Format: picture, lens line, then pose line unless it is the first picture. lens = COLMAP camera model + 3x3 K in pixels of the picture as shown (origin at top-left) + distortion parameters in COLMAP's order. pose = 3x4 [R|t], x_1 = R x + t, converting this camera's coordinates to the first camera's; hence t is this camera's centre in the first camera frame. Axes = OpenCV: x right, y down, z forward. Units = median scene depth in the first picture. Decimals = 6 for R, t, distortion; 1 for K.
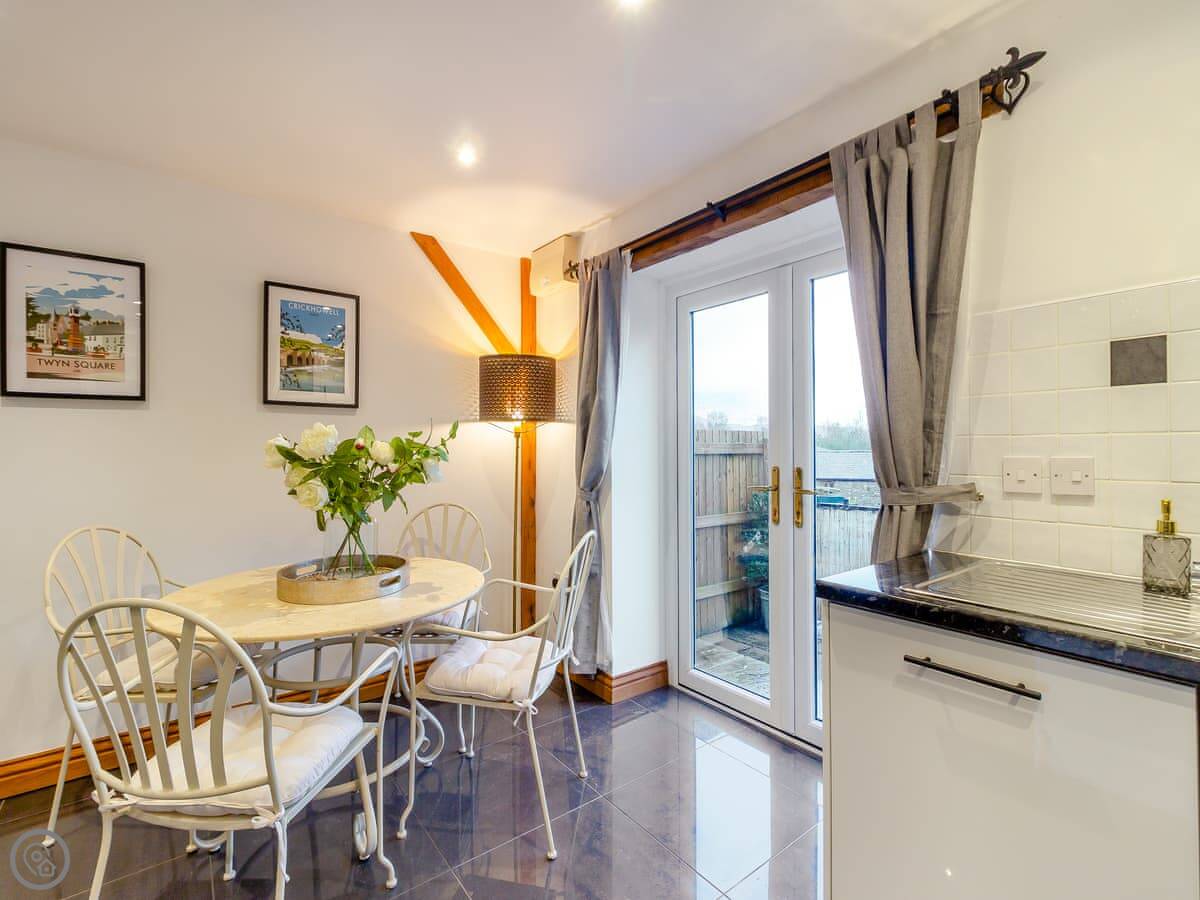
lens RADIAL K [[557.7, 0, 618.4], [0, 557.7, 443.7], [0, 0, 1]] dist [0.001755, -0.000239]
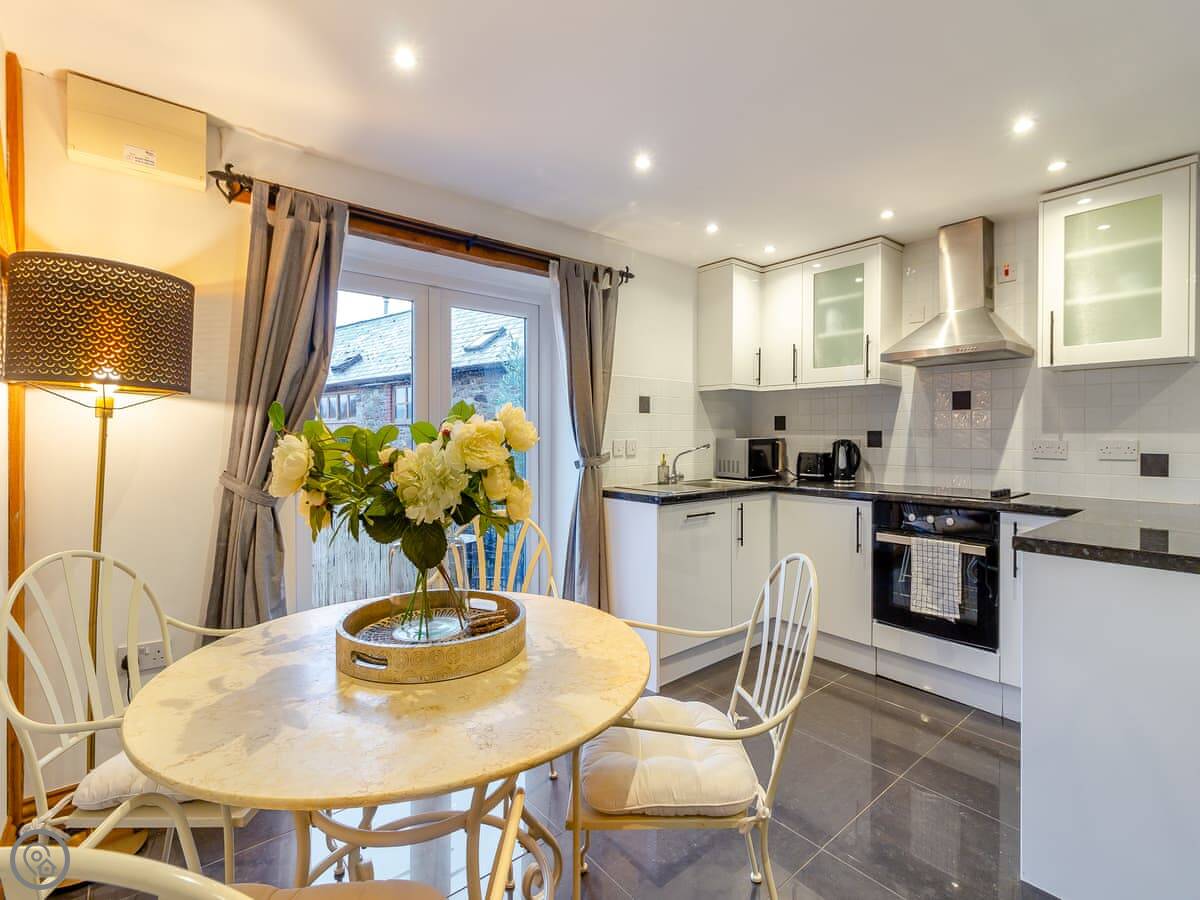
lens RADIAL K [[558.4, 0, 602.7], [0, 558.4, 442.5], [0, 0, 1]] dist [0.003478, -0.000587]
pose [[-0.029994, -0.011395, 0.999485, -1.095053], [-0.007022, 0.999913, 0.011189, 0.005931], [-0.999525, -0.006682, -0.030072, 0.774876]]
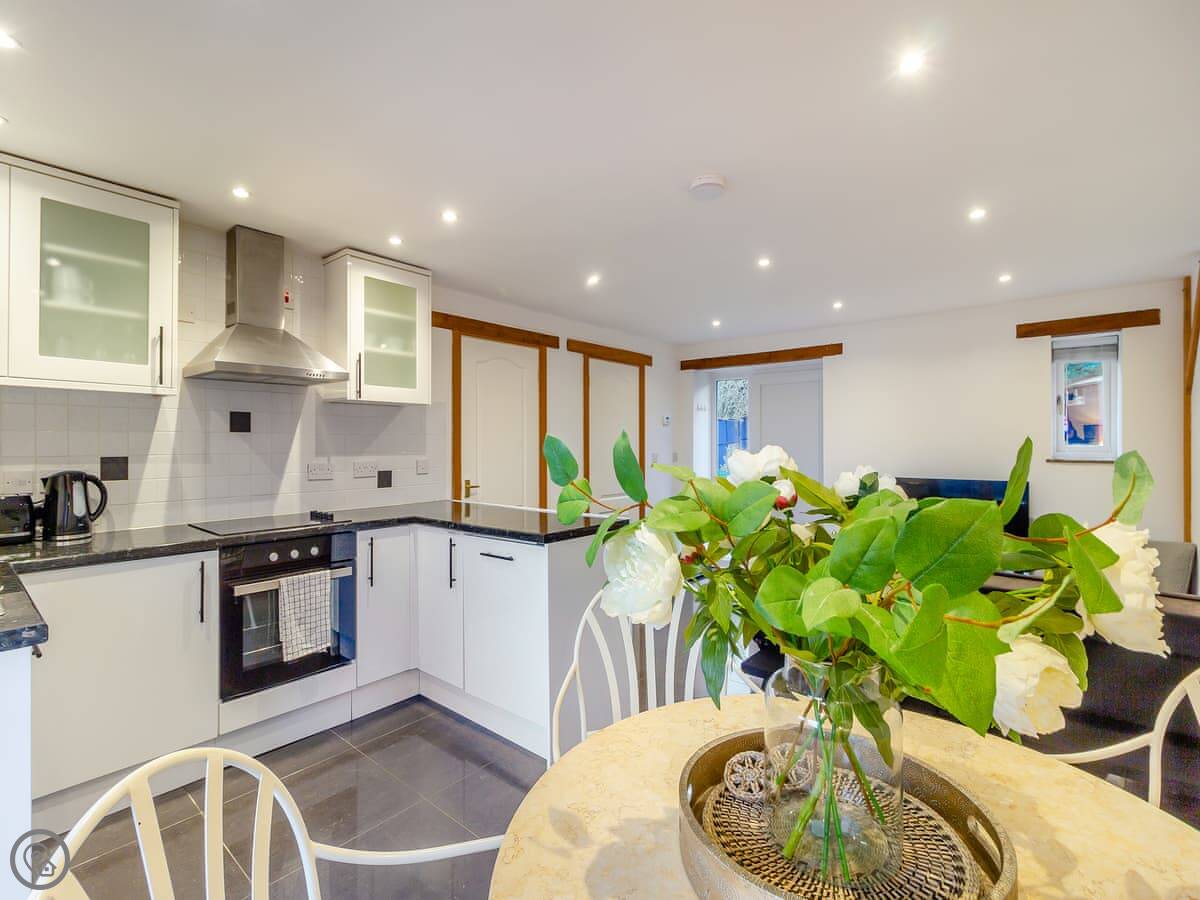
lens RADIAL K [[554.2, 0, 609.0], [0, 554.2, 442.5], [0, 0, 1]] dist [0.001441, 0.000839]
pose [[-0.979398, 0.002864, -0.201919, -0.238646], [0.004693, 0.999952, -0.008580, -0.030360], [0.201885, -0.009351, -0.979365, 1.271095]]
